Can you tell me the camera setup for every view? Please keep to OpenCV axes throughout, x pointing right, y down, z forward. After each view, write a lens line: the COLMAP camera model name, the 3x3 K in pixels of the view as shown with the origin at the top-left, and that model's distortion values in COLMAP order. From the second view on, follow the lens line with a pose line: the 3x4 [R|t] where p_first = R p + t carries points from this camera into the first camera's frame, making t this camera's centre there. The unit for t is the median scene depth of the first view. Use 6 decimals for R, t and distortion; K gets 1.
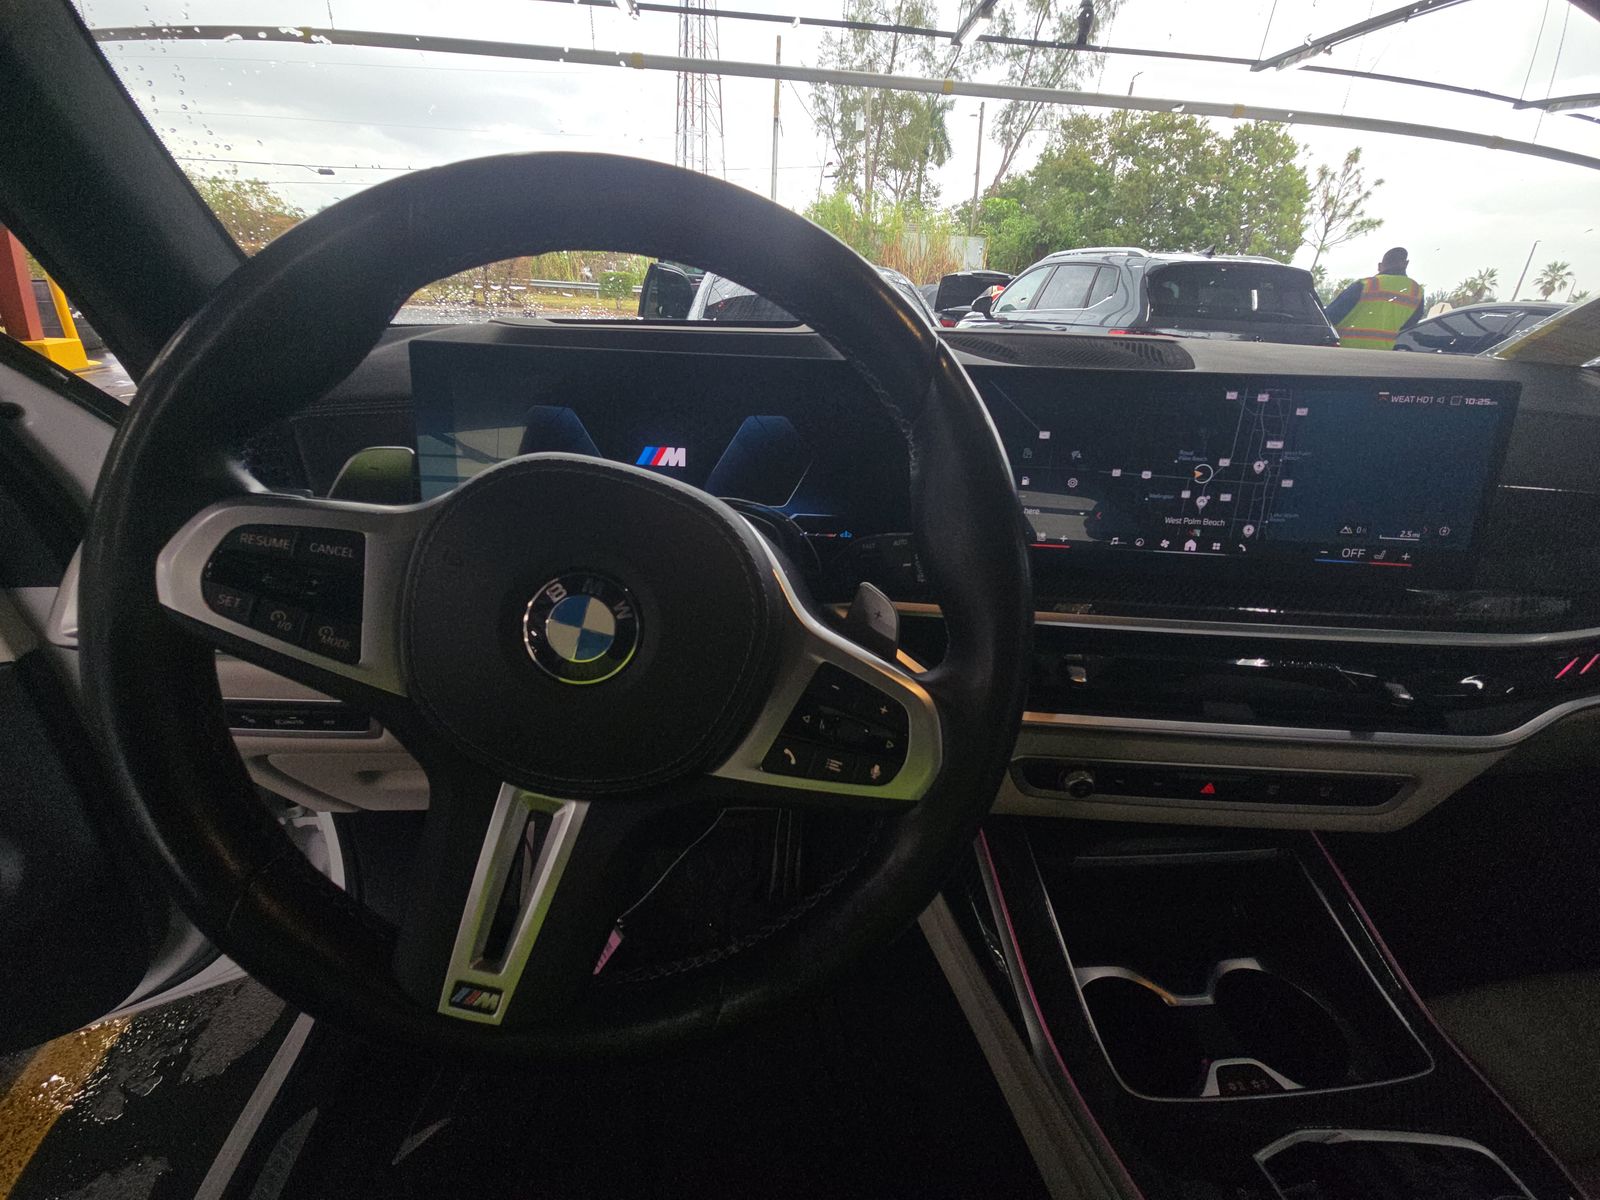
lens RADIAL K [[650.4, 0, 791.2], [0, 650.4, 594.0], [0, 0, 1]] dist [0.000666, 0.000034]
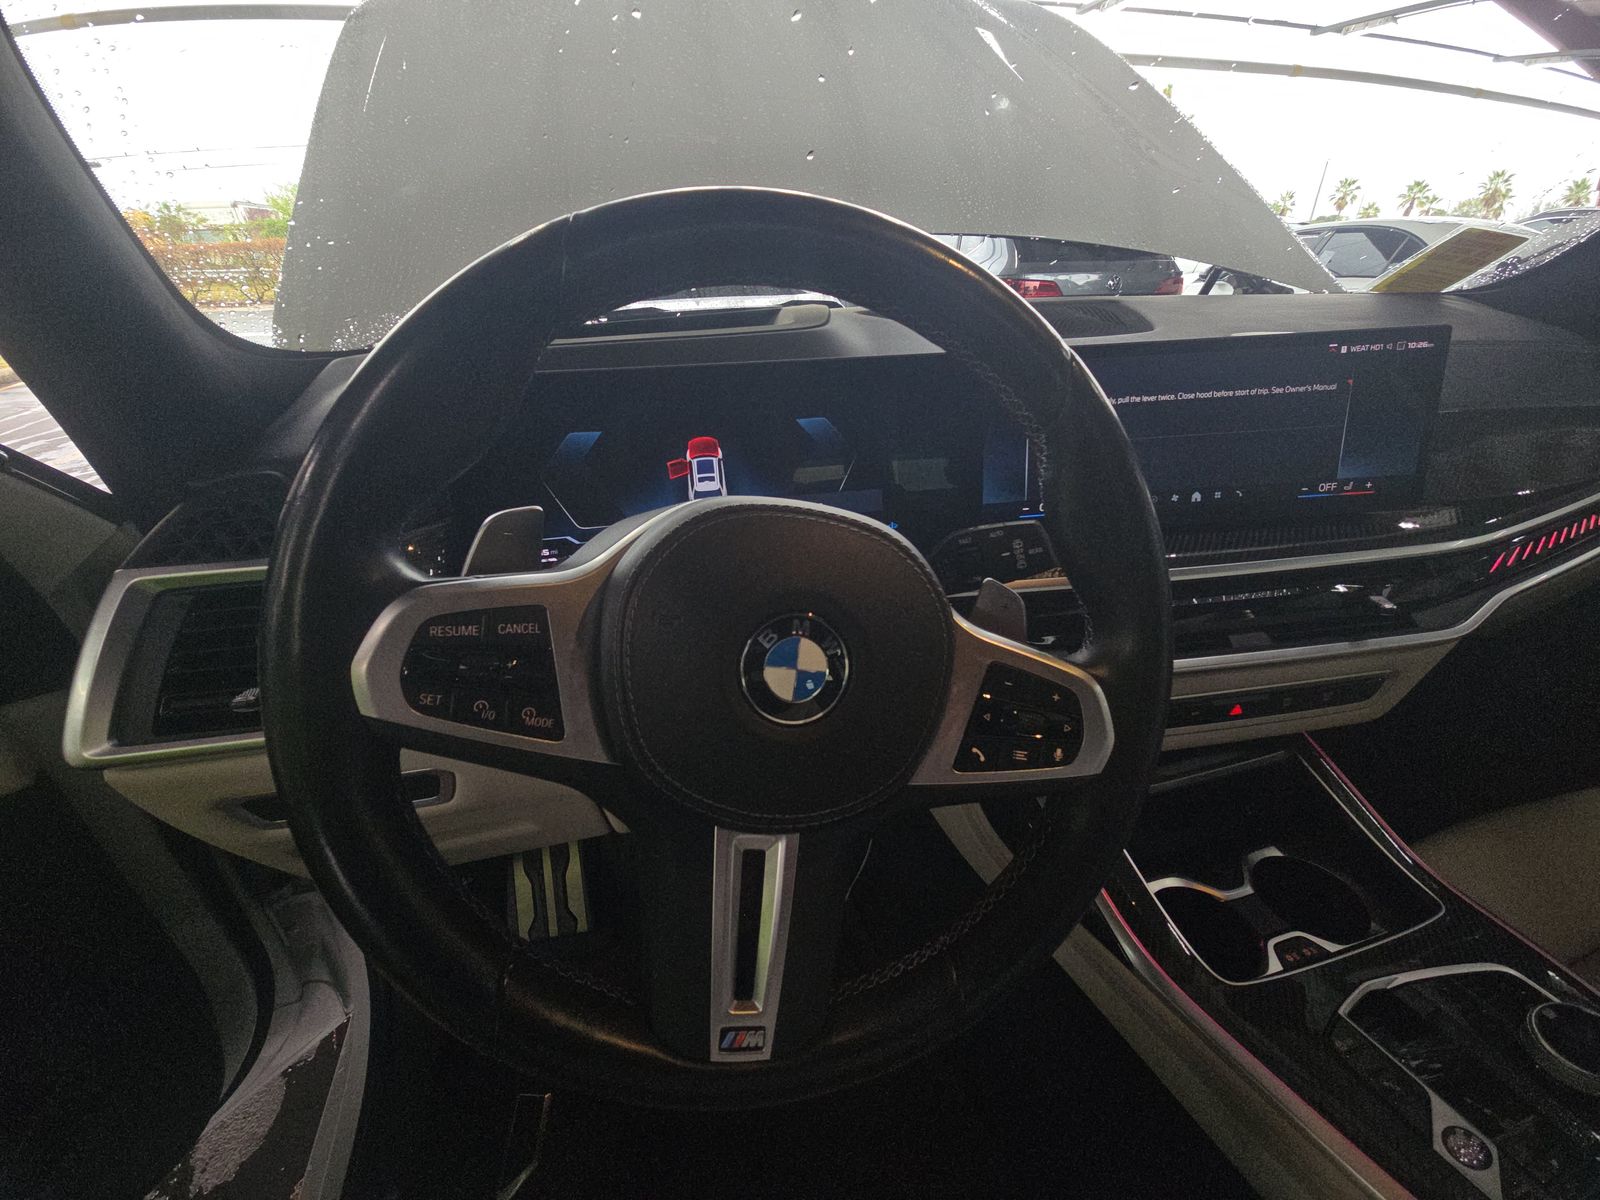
lens RADIAL K [[650.4, 0, 787.0], [0, 650.4, 592.8], [0, 0, 1]] dist [0.000666, 0.000034]
pose [[0.980484, -0.140372, 0.137646, -0.270718], [0.134363, 0.989563, 0.052069, -0.071081], [-0.143519, -0.032558, 0.989112, -0.000917]]
